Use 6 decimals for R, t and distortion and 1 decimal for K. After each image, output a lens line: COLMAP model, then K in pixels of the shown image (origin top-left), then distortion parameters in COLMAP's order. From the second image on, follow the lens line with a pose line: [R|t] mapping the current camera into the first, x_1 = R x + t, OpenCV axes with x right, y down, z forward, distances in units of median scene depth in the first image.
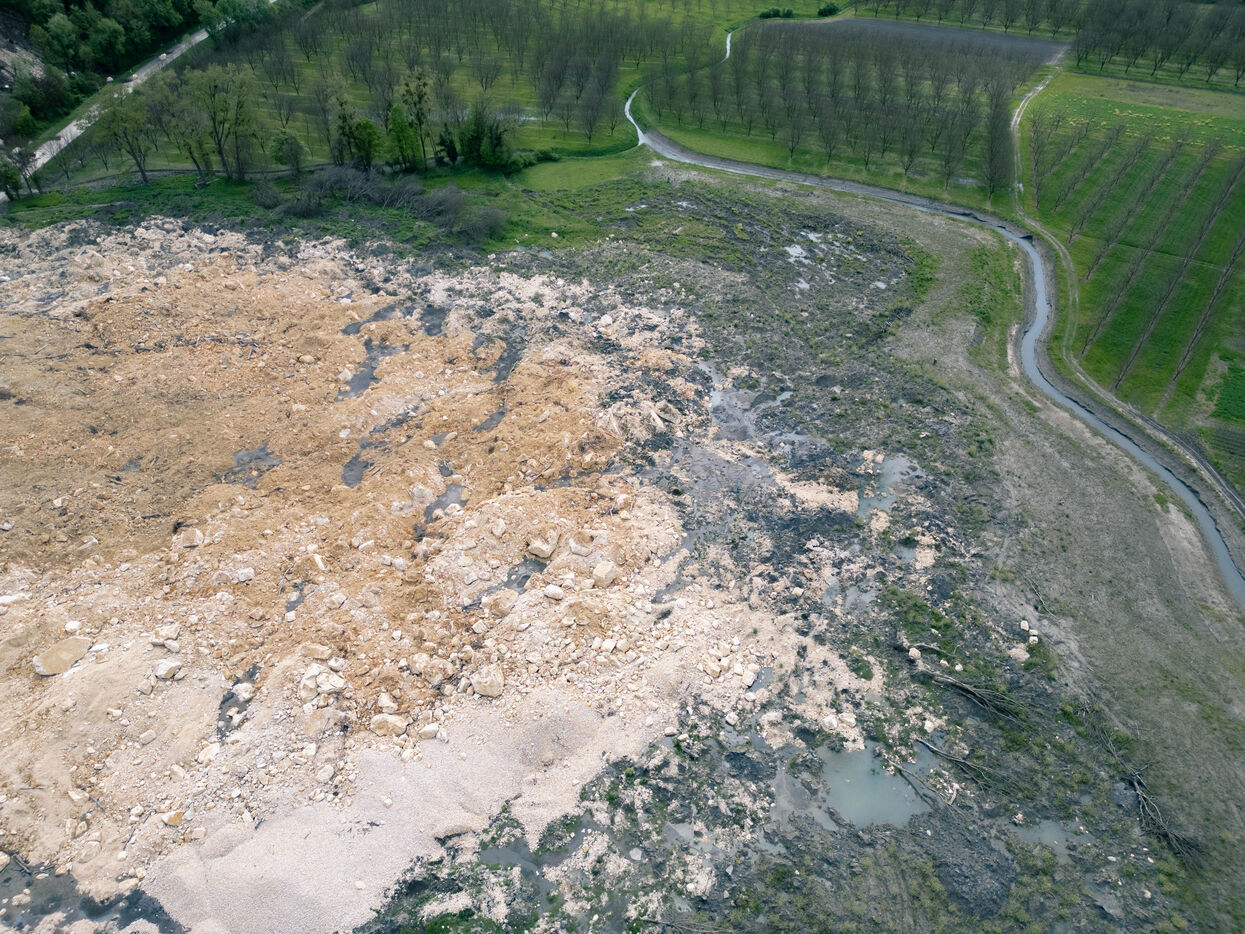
lens RADIAL K [[880.5, 0, 624.1], [0, 880.5, 465.9], [0, 0, 1]] dist [0.056920, -0.033630]
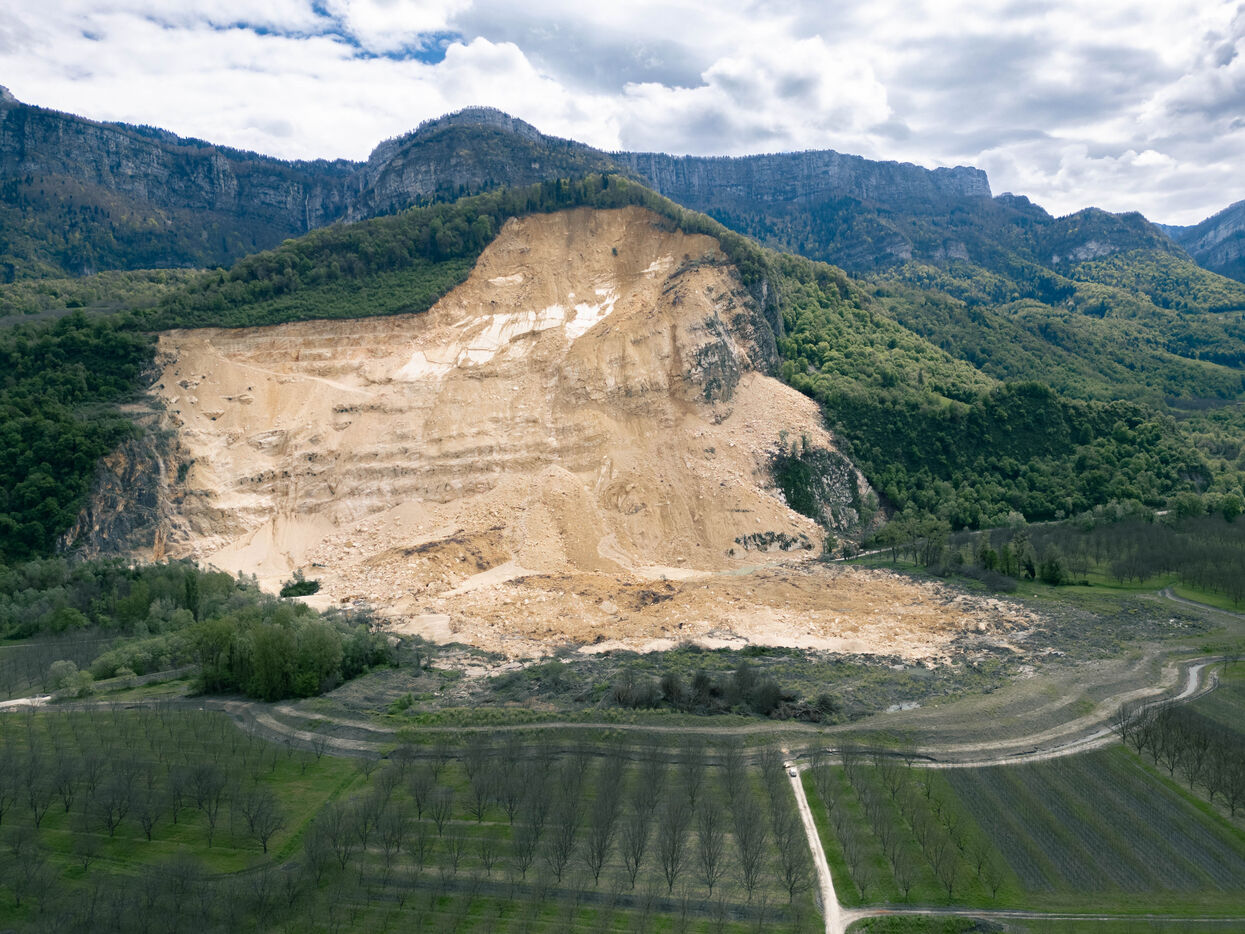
lens RADIAL K [[907.3, 0, 625.5], [0, 907.3, 474.7], [0, 0, 1]] dist [0.067594, -0.037971]
pose [[0.564353, 0.046107, -0.824245, 2.052339], [-0.509715, 0.804854, -0.303975, 1.166327], [0.649382, 0.591679, 0.477723, -1.429509]]
